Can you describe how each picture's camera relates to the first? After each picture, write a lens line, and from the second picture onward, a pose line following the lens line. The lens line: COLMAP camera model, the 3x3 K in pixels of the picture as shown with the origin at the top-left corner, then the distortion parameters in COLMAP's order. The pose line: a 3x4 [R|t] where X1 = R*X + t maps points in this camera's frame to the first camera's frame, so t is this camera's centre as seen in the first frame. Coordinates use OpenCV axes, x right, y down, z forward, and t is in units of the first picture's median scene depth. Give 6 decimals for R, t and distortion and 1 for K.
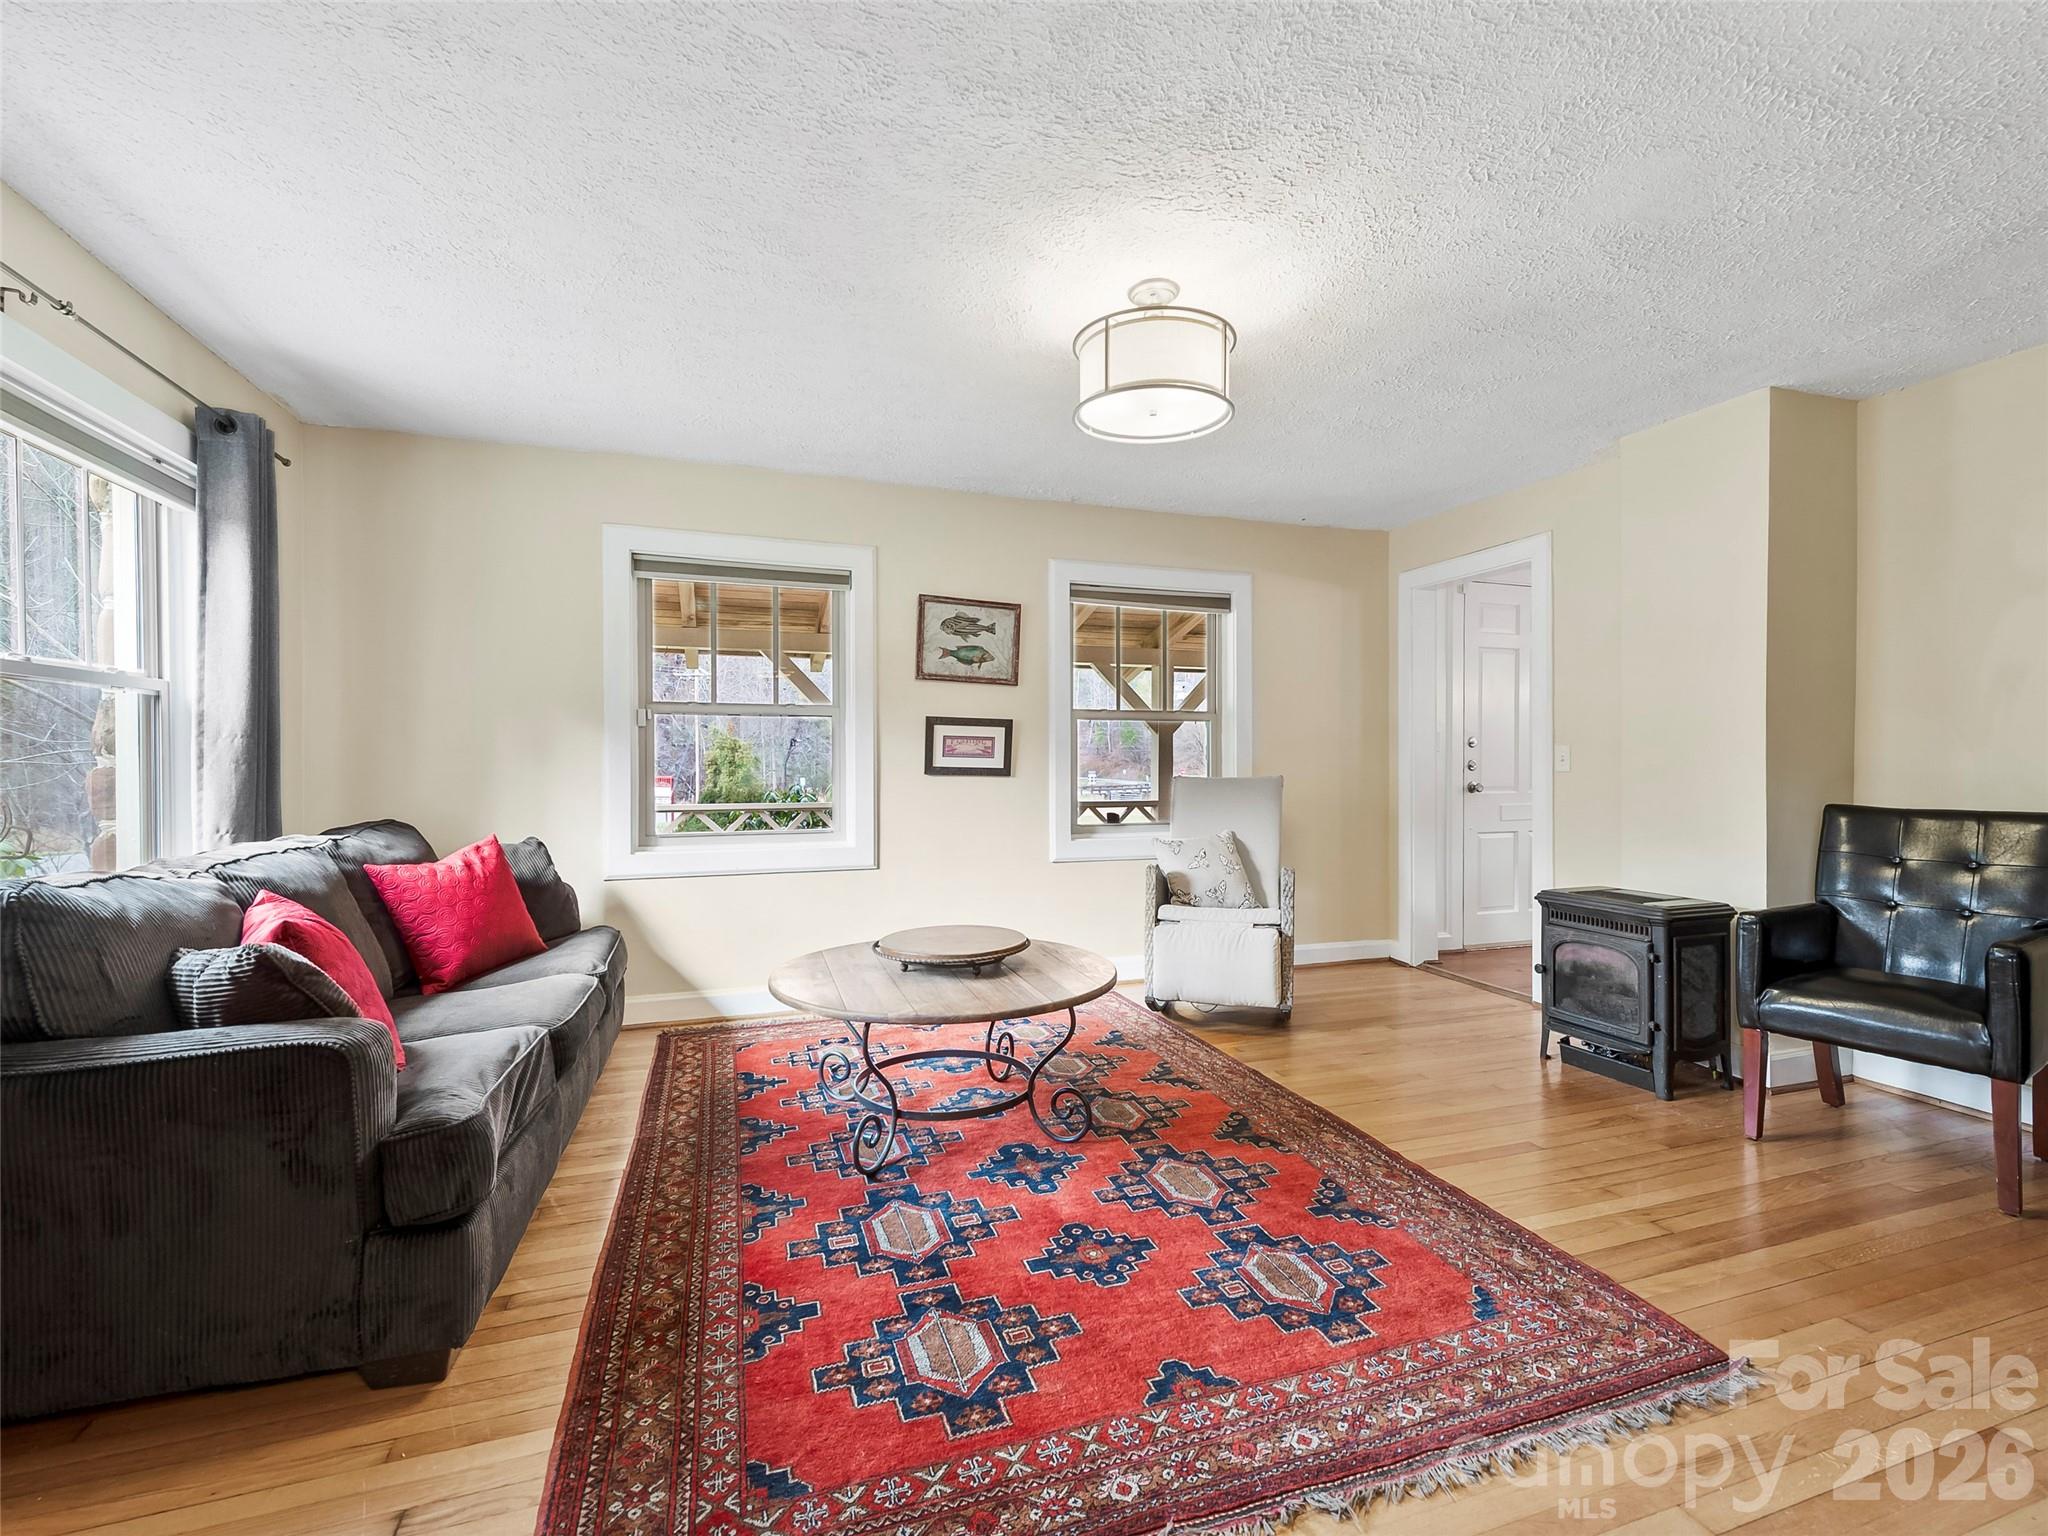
lens RADIAL K [[909.9, 0, 1021.6], [0, 909.9, 762.5], [0, 0, 1]] dist [0.029611, -0.011668]
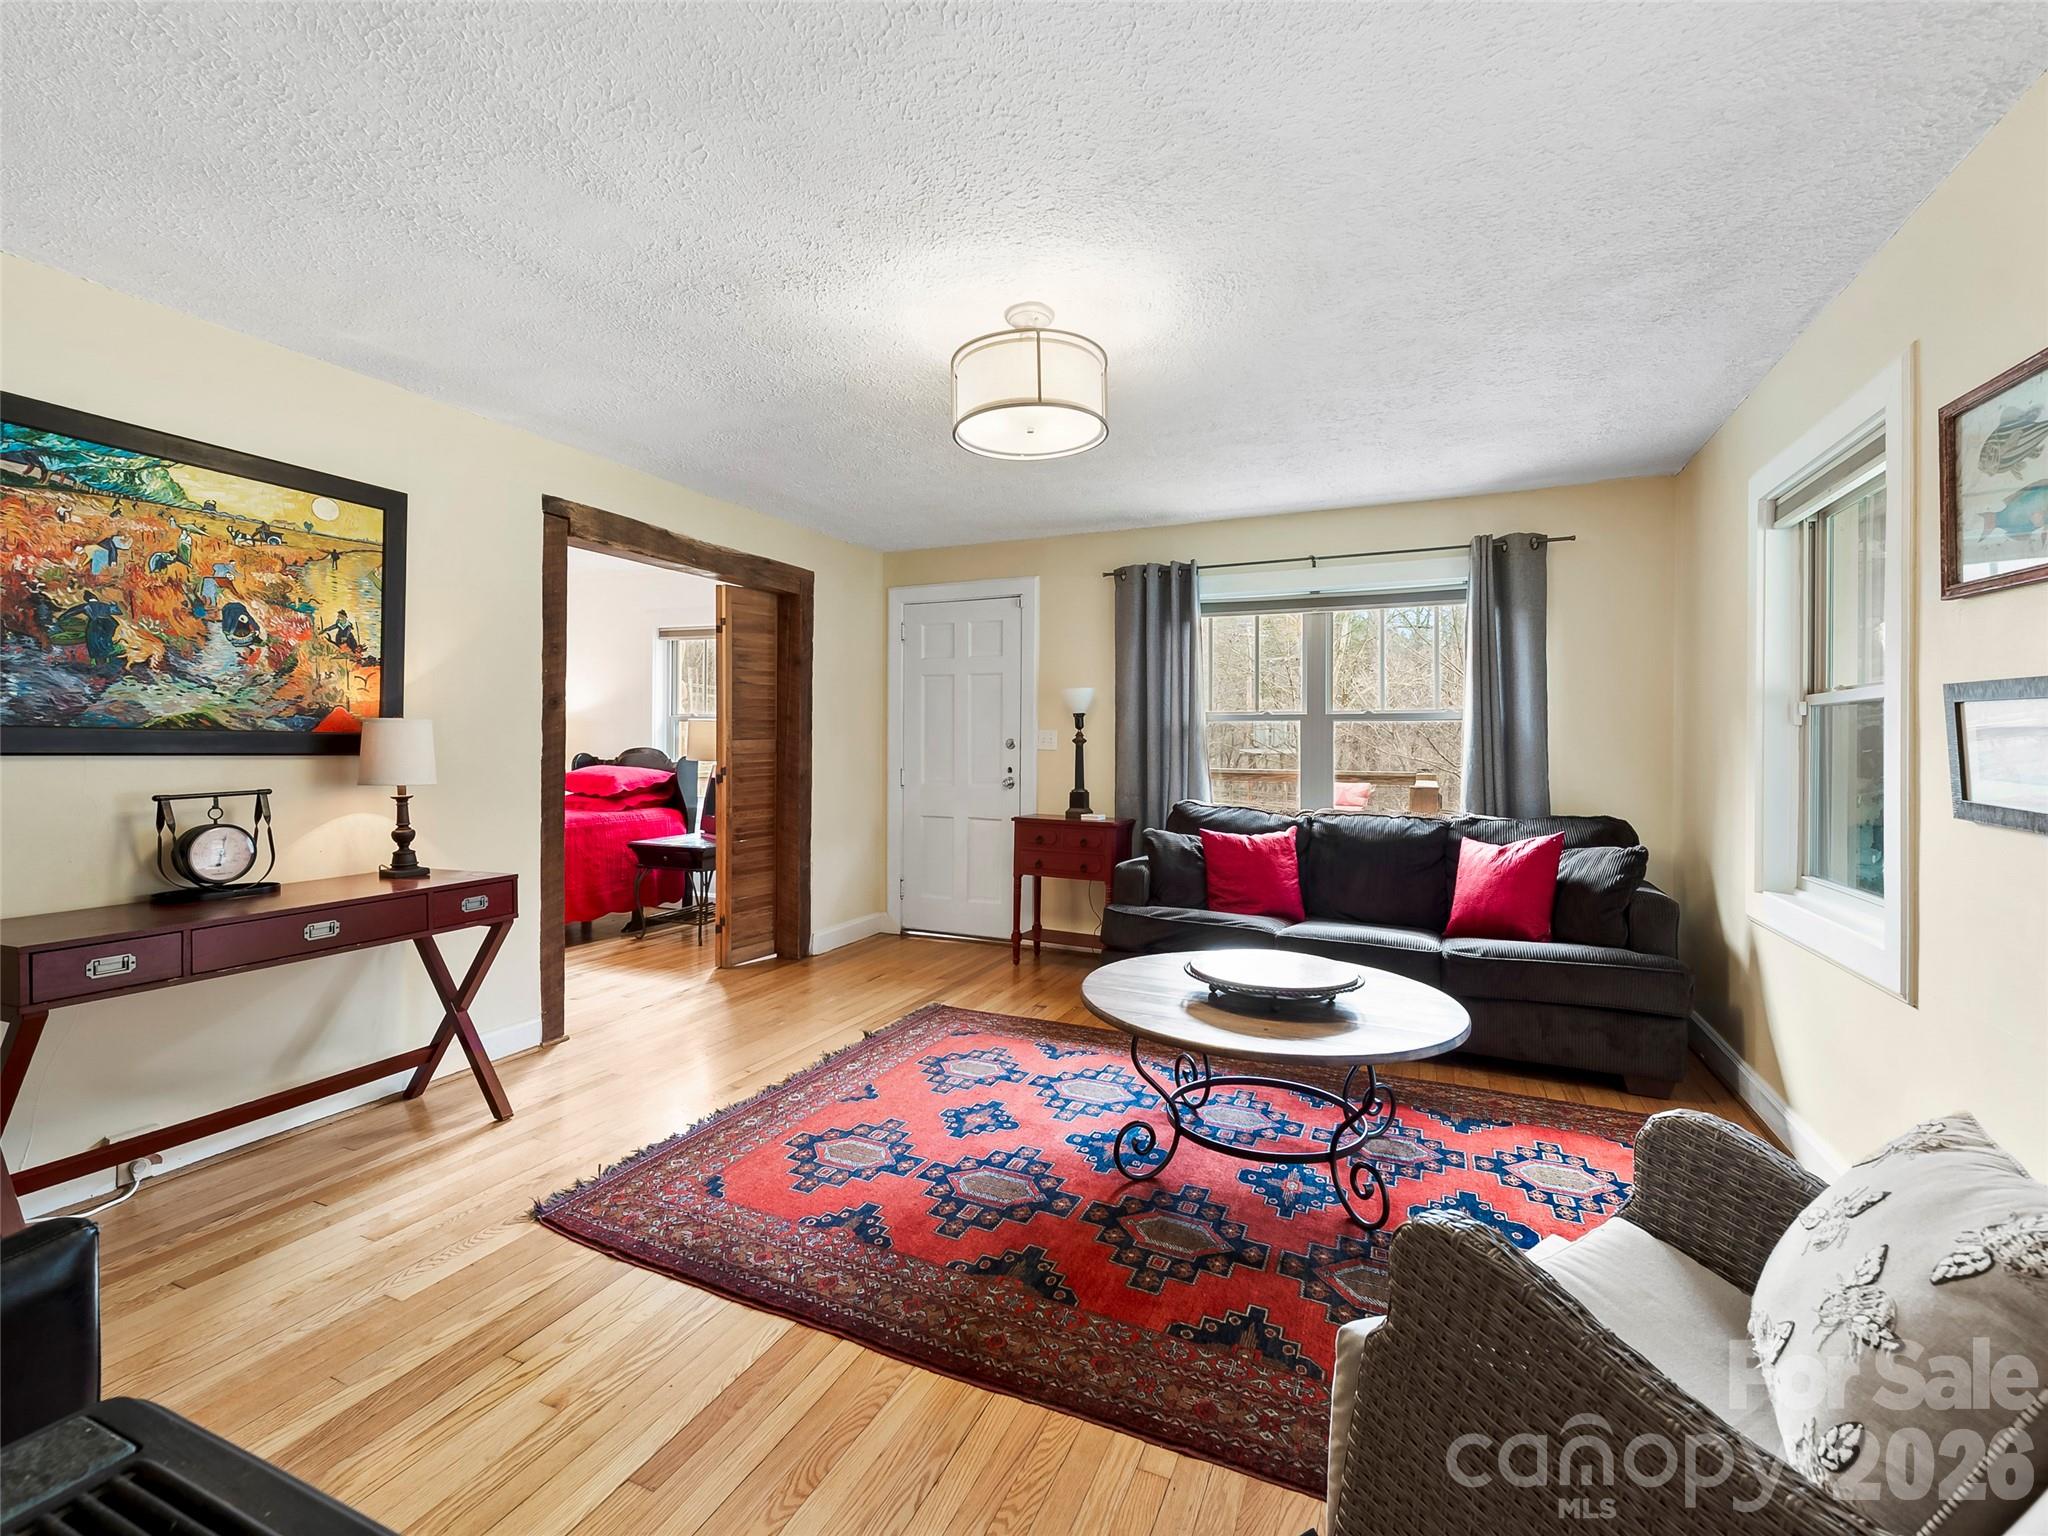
lens RADIAL K [[909.9, 0, 1021.6], [0, 909.9, 762.5], [0, 0, 1]] dist [0.029611, -0.011668]
pose [[-0.683299, 0.010423, -0.730064, 0.996663], [-0.010265, 0.999662, 0.023879, -0.036252], [0.730066, 0.023810, -0.682962, 1.902346]]
